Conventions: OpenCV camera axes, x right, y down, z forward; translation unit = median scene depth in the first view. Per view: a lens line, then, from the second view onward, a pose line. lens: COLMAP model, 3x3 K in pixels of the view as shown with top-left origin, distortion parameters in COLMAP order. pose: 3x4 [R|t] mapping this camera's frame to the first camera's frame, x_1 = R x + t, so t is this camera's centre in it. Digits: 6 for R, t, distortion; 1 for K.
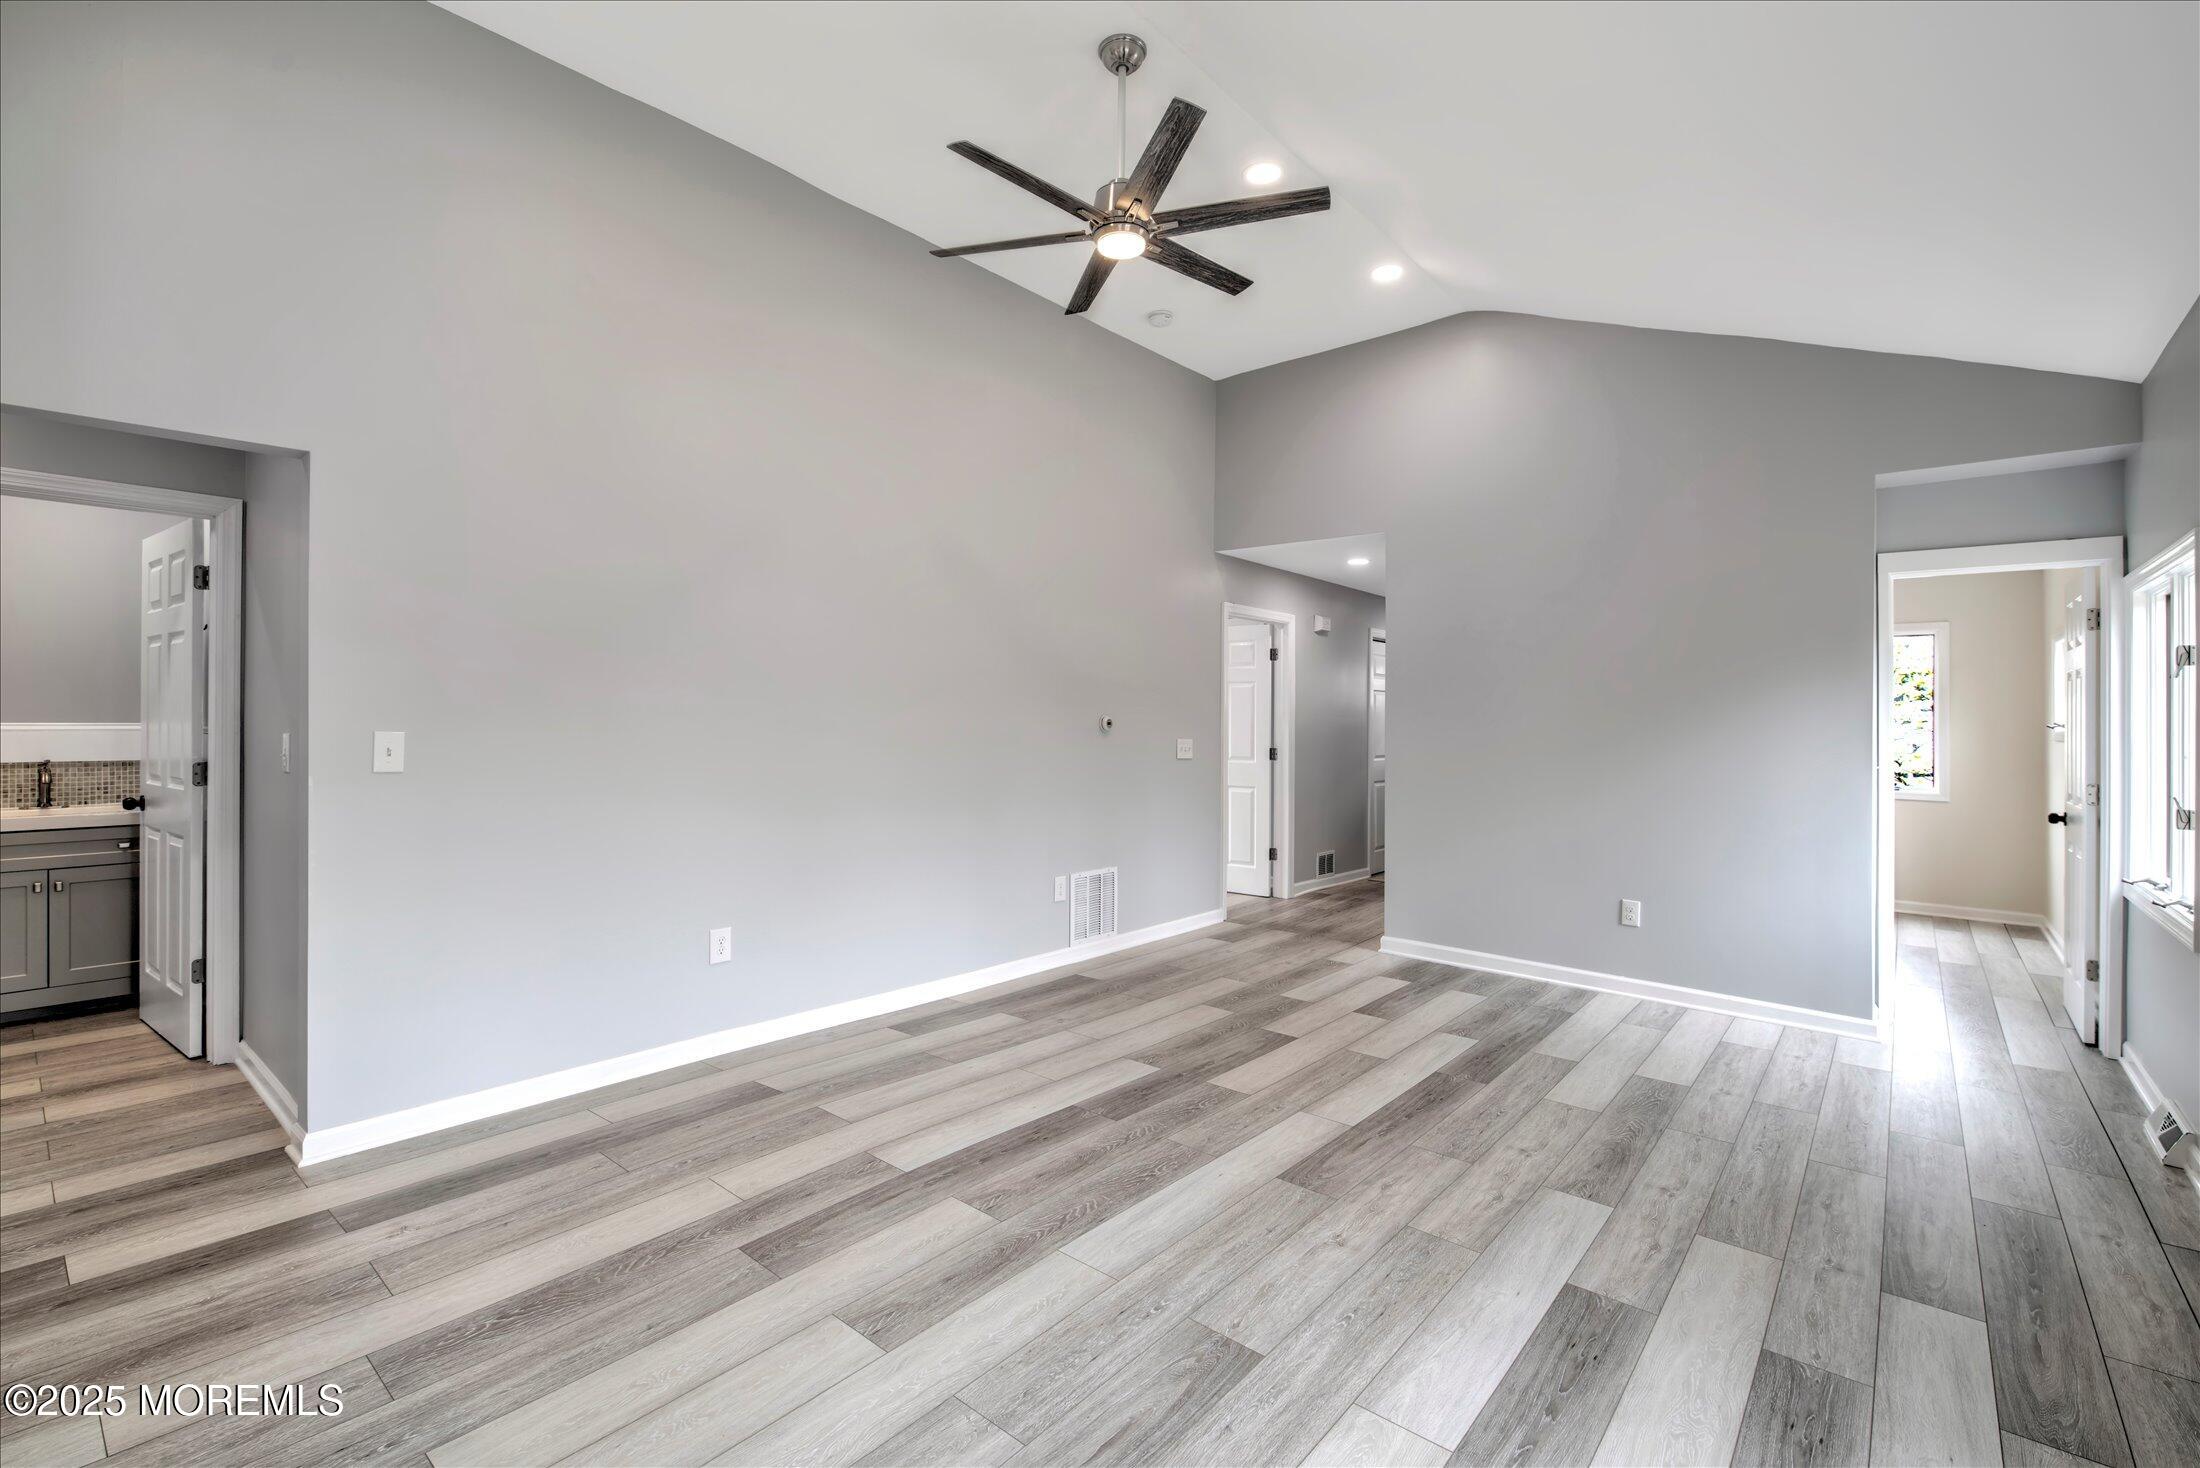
lens RADIAL K [[980.6, 0, 1094.1], [0, 980.6, 694.4], [0, 0, 1]] dist [-0.006594, -0.005928]
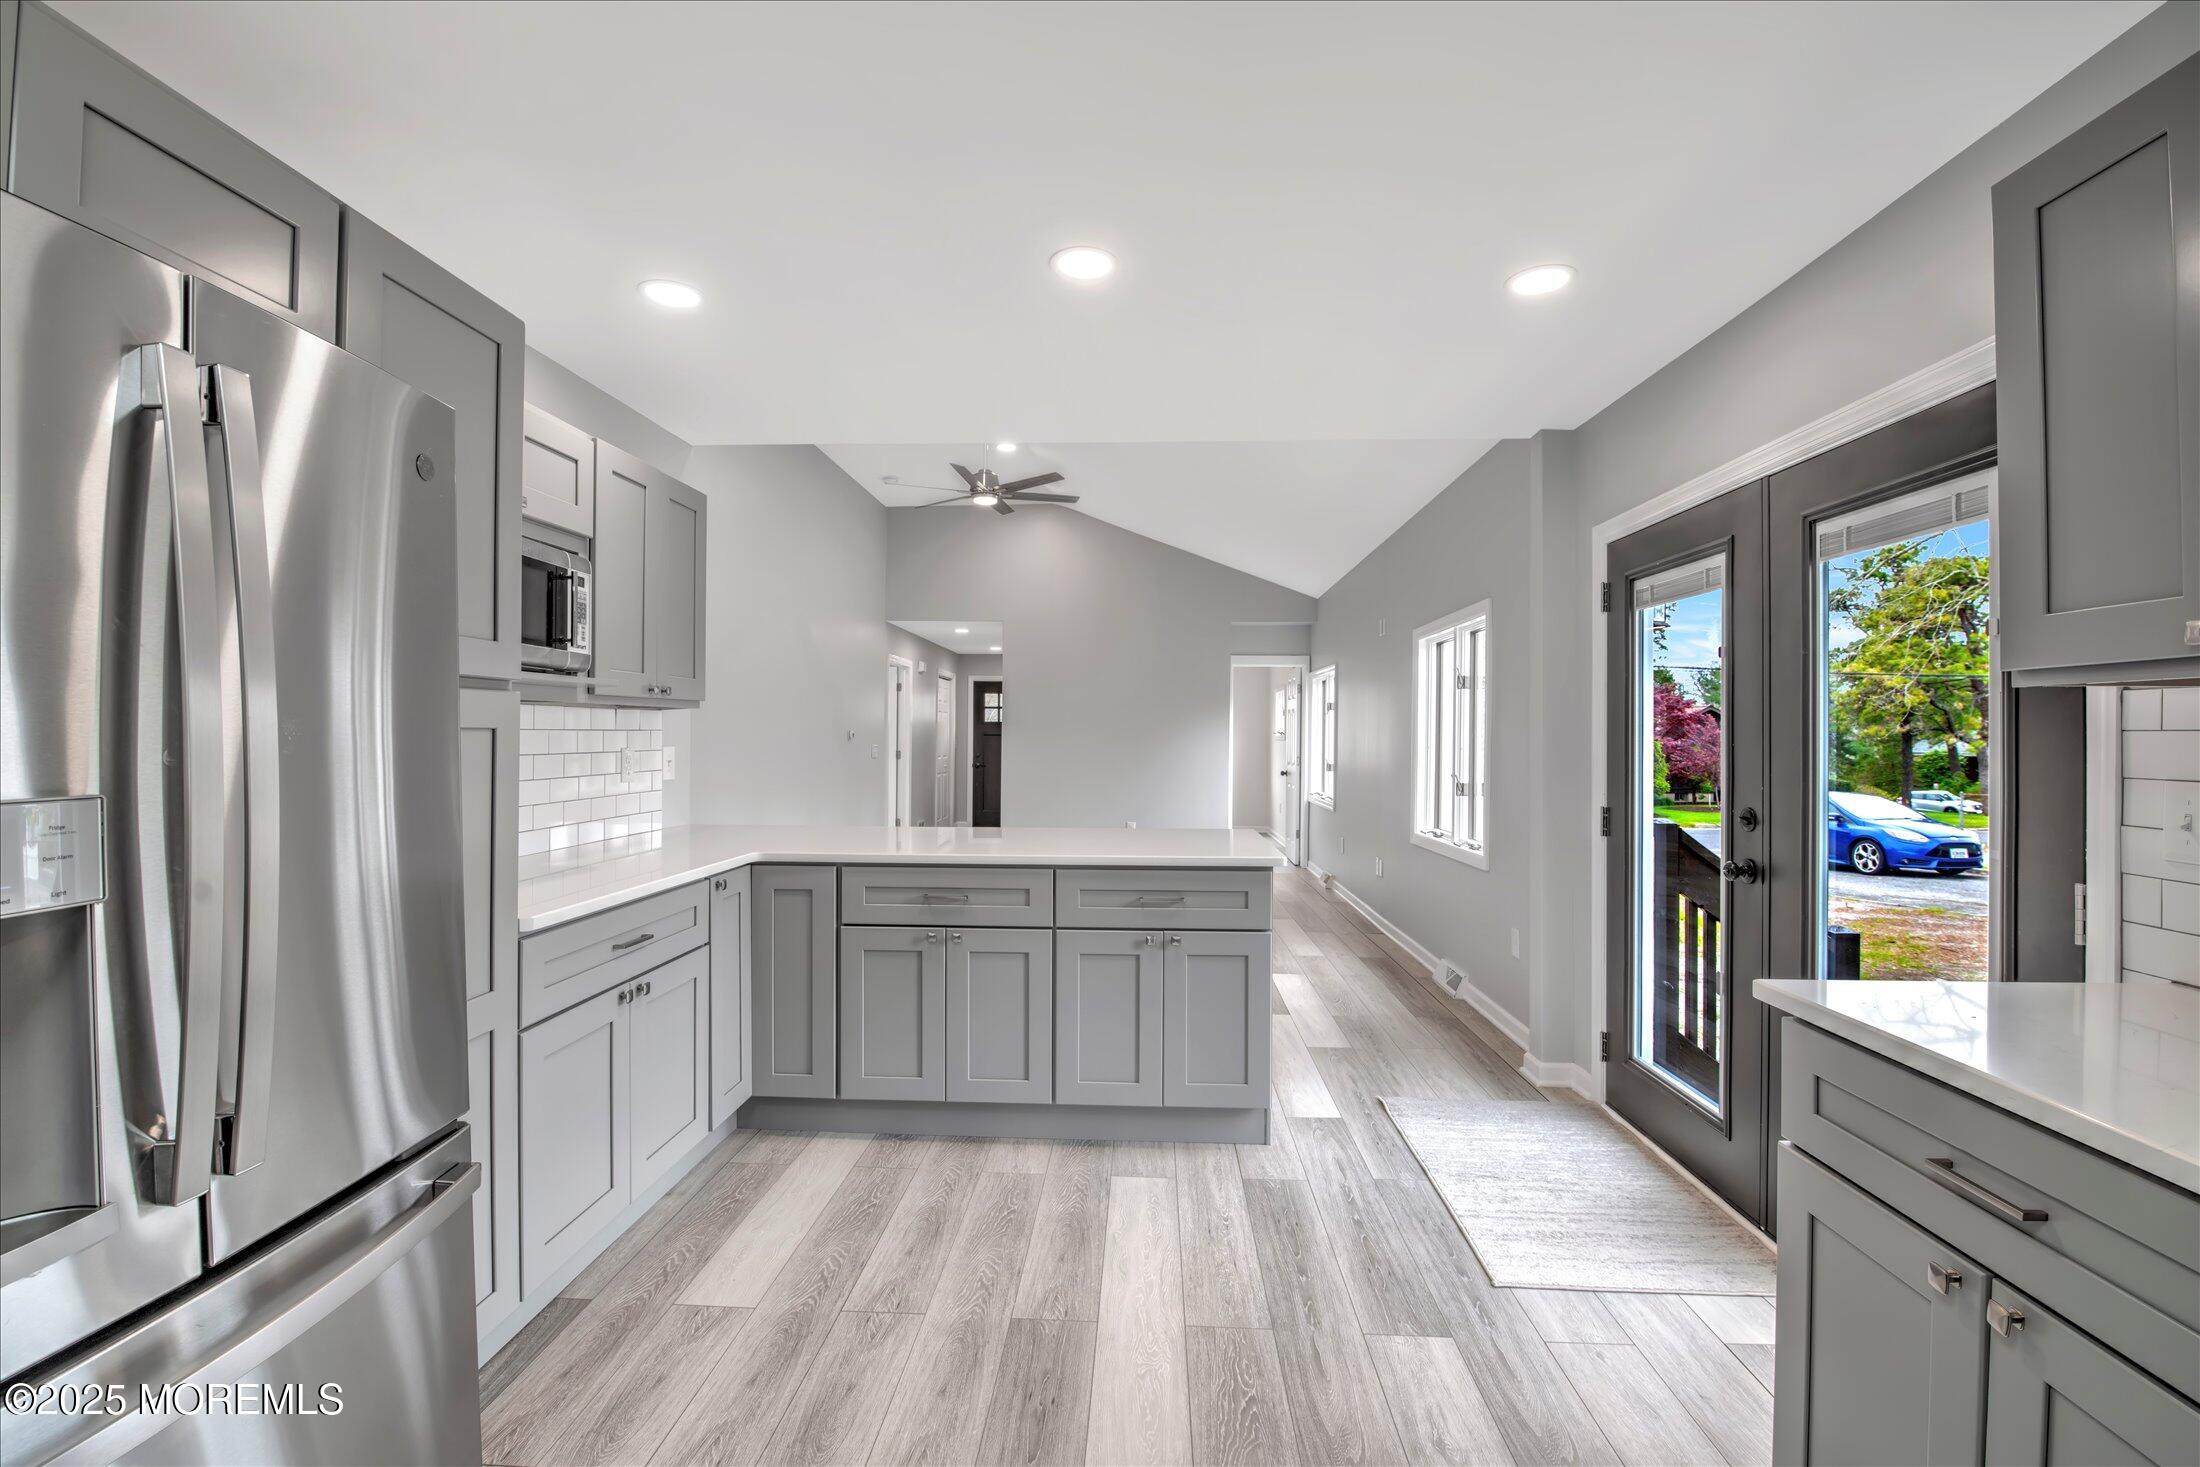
lens RADIAL K [[980.6, 0, 1107.7], [0, 980.6, 715.6], [0, 0, 1]] dist [-0.006594, -0.005928]
pose [[0.788330, 0.004771, 0.615234, -0.895708], [-0.011721, 0.999905, 0.007265, -0.023646], [-0.615141, -0.012938, 0.788311, -0.679352]]
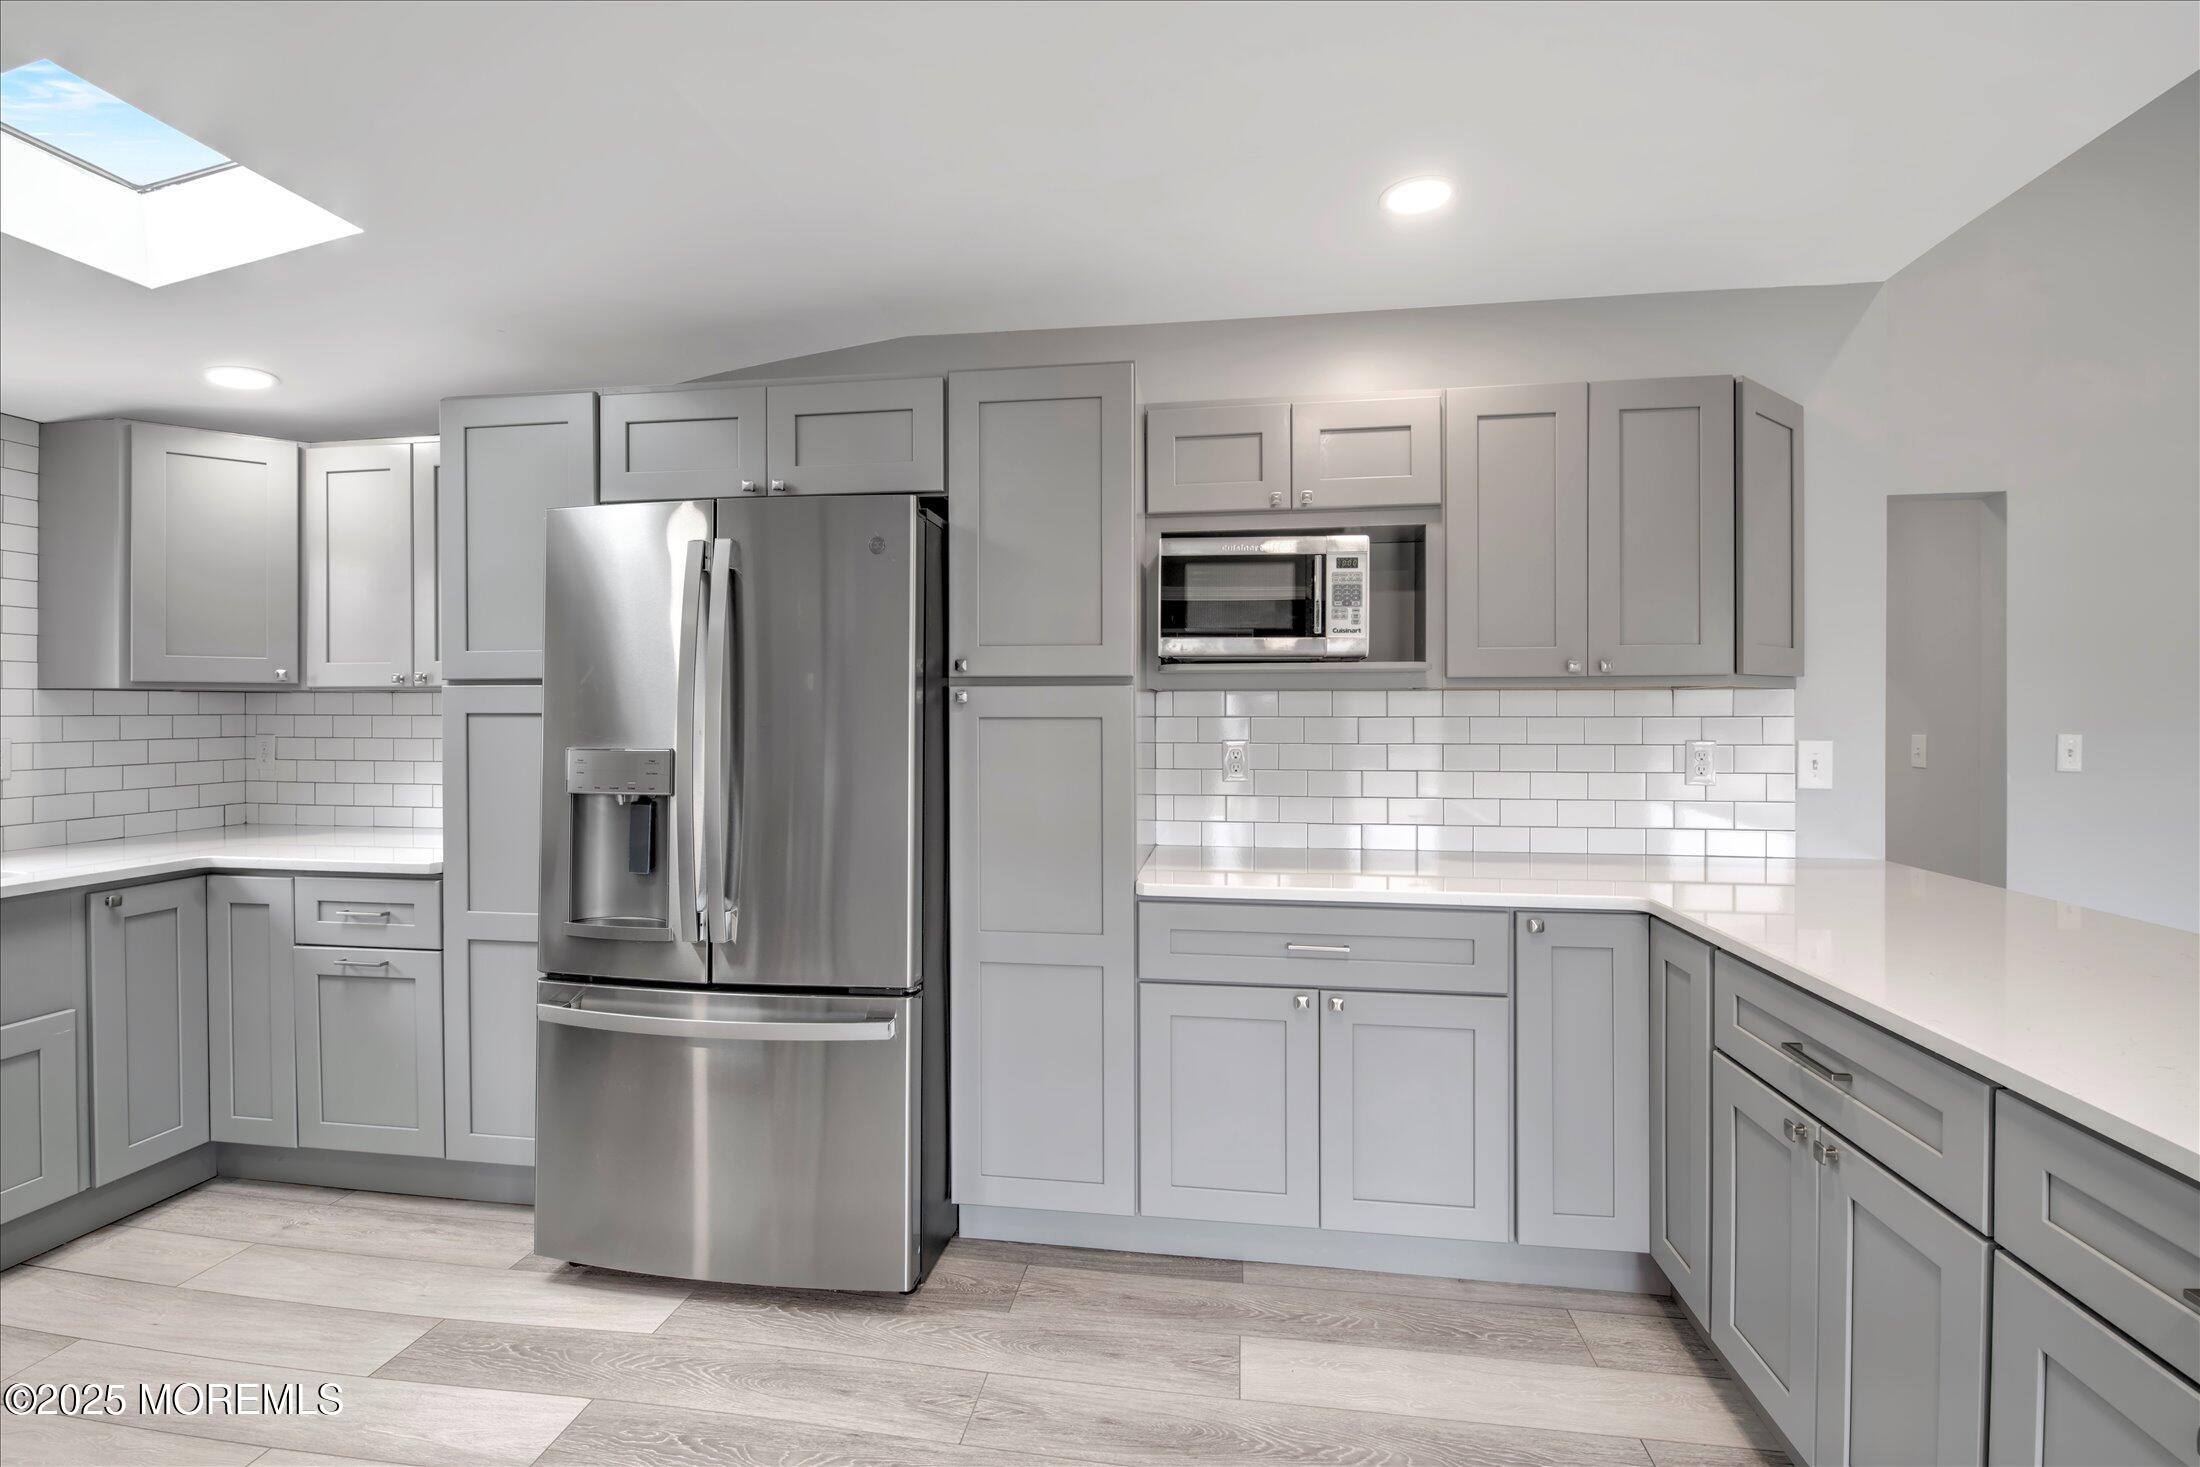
lens RADIAL K [[980.6, 0, 1103.1], [0, 980.6, 711.9], [0, 0, 1]] dist [-0.006594, -0.005928]
pose [[0.528178, -0.010174, -0.849072, -0.304363], [0.025478, 0.999668, 0.003871, -0.015327], [0.848751, -0.023677, 0.528262, -0.401607]]
